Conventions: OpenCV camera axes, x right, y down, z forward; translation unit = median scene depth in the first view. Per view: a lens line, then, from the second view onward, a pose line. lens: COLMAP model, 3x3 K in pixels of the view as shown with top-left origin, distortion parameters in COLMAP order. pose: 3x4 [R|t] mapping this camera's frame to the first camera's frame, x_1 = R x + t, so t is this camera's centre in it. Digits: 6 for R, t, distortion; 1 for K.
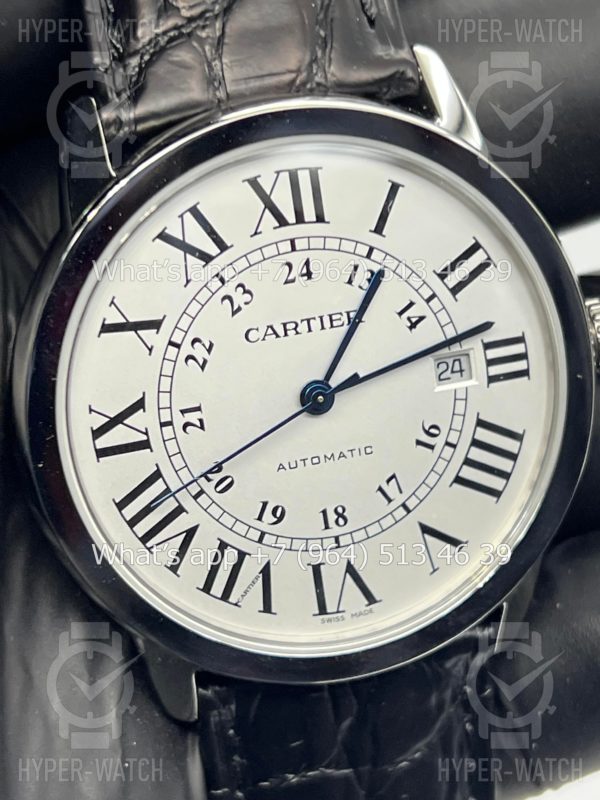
lens RADIAL K [[1866.9, 0, 297.8], [0, 1866.9, 400.2], [0, 0, 1]] dist [0.086589, 0.000000]
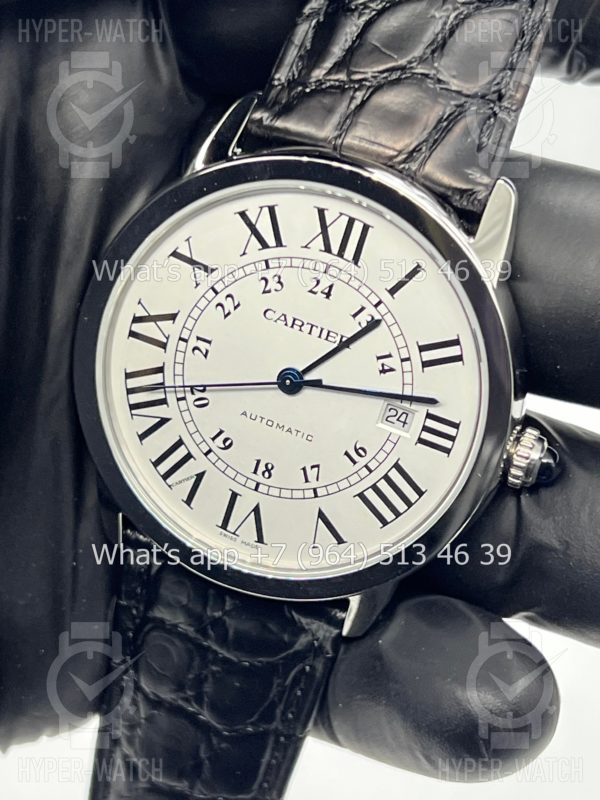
lens RADIAL K [[1866.9, 0, 302.7], [0, 1866.9, 401.3], [0, 0, 1]] dist [0.086589, 0.000000]
pose [[0.797101, 0.506513, -0.328746, 0.450226], [-0.491263, 0.860532, 0.134706, -0.168063], [0.351127, 0.054127, 0.934762, -0.206745]]
